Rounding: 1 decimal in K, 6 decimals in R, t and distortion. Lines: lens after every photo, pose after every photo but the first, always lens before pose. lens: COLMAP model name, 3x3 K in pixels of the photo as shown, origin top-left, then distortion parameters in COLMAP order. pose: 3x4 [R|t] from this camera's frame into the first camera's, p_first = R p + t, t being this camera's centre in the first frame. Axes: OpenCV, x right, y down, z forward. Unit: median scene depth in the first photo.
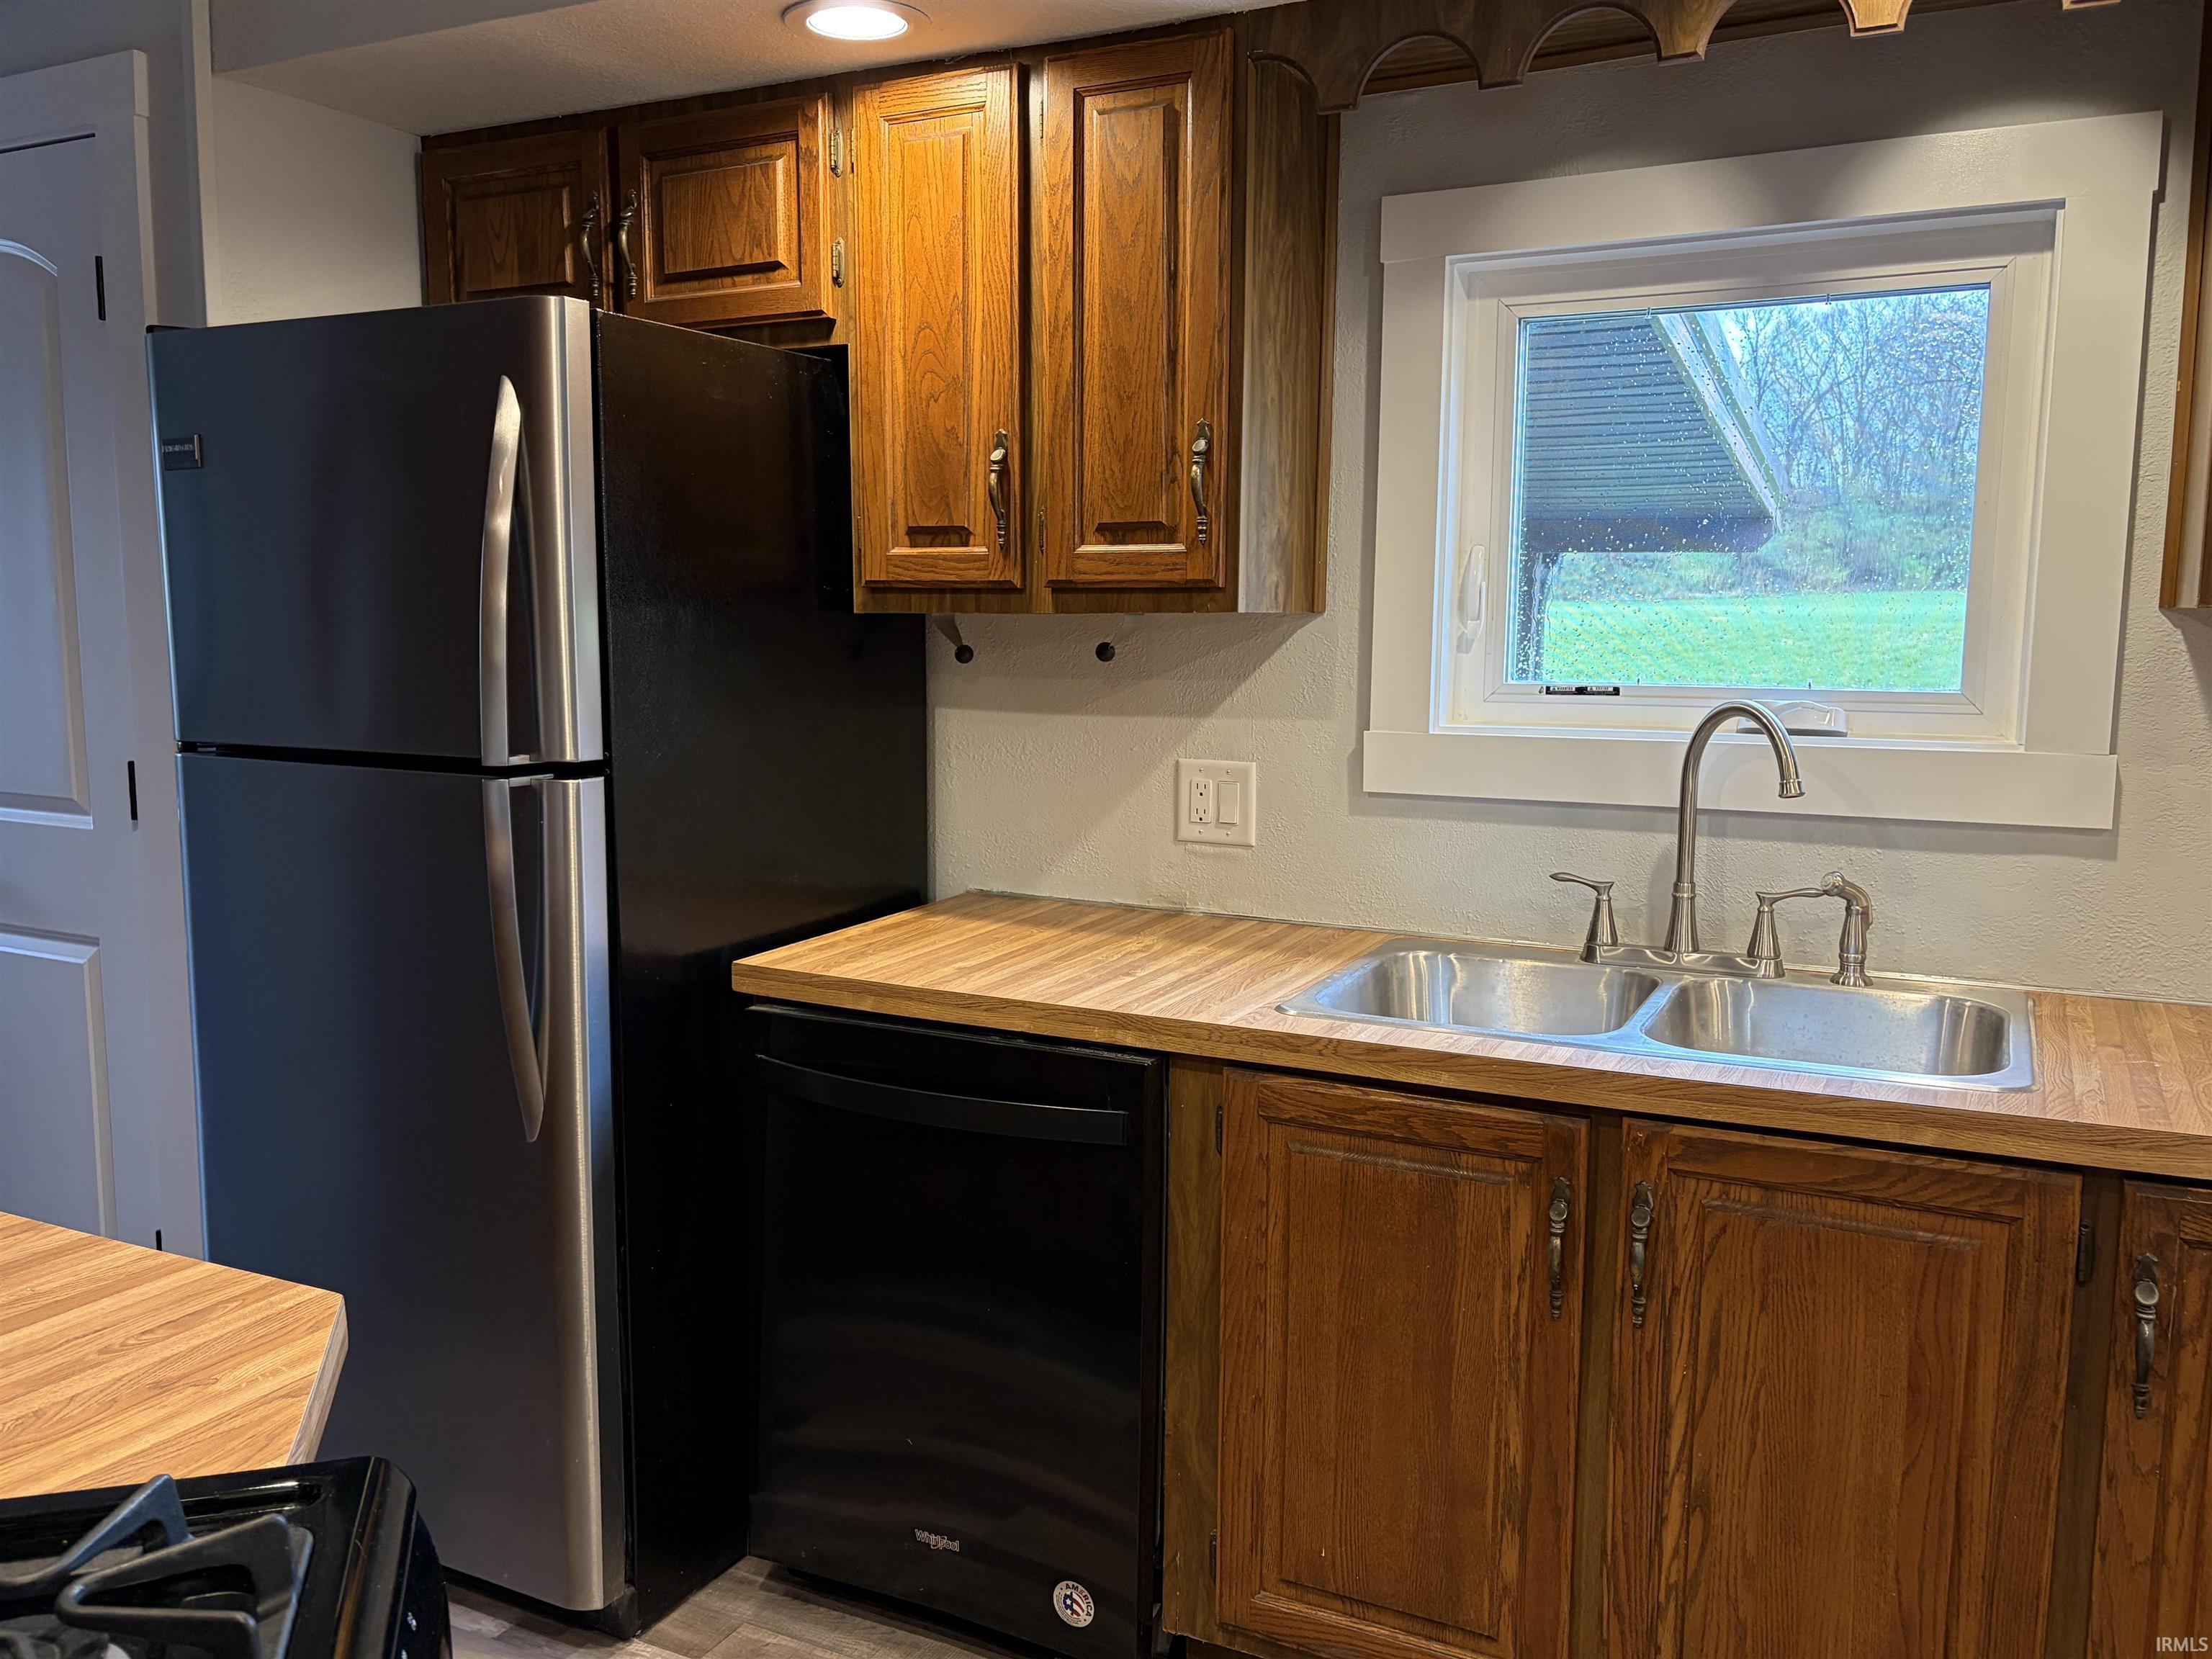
lens RADIAL K [[1740.2, 0, 1106.0], [0, 1740.2, 829.5], [0, 0, 1]] dist [0.041348, 0.000500]
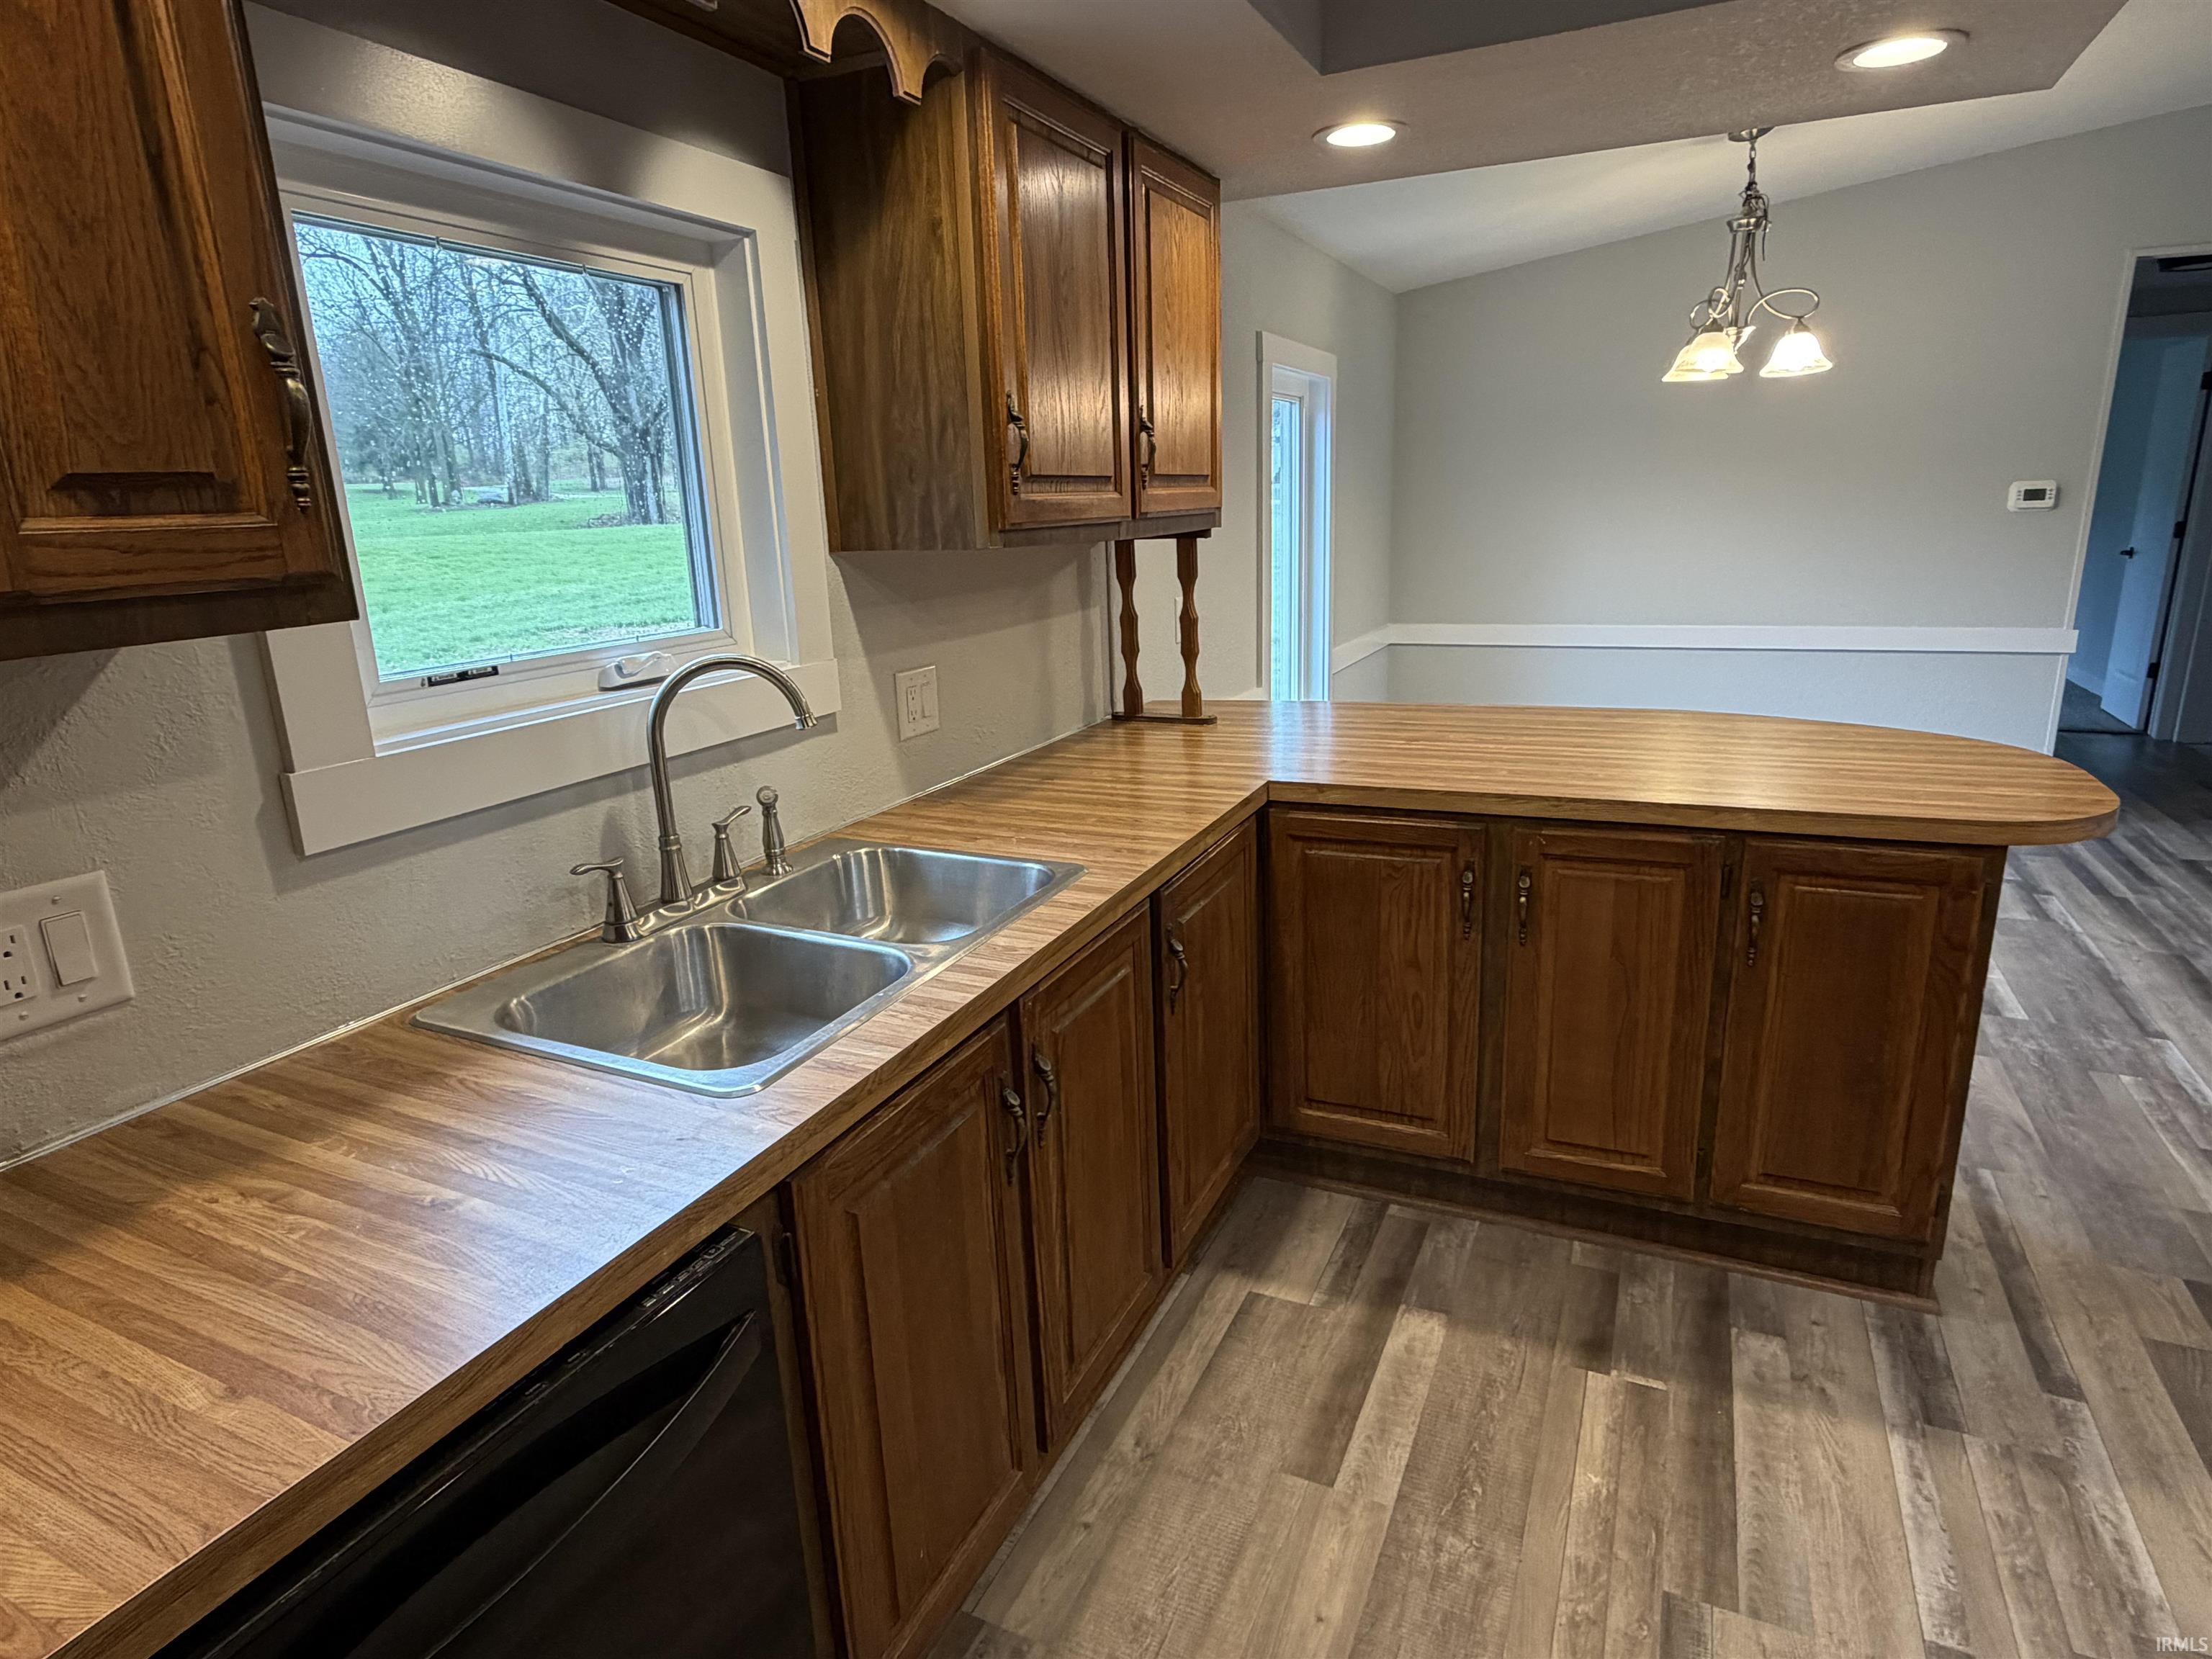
lens RADIAL K [[1226.1, 0, 1106.0], [0, 1226.1, 829.5], [0, 0, 1]] dist [-0.003673, -0.001860]
pose [[-0.014827, -0.261247, 0.965158, -0.378613], [0.162538, 0.951796, 0.260127, -0.121210], [-0.986591, 0.160732, 0.028351, 0.711455]]
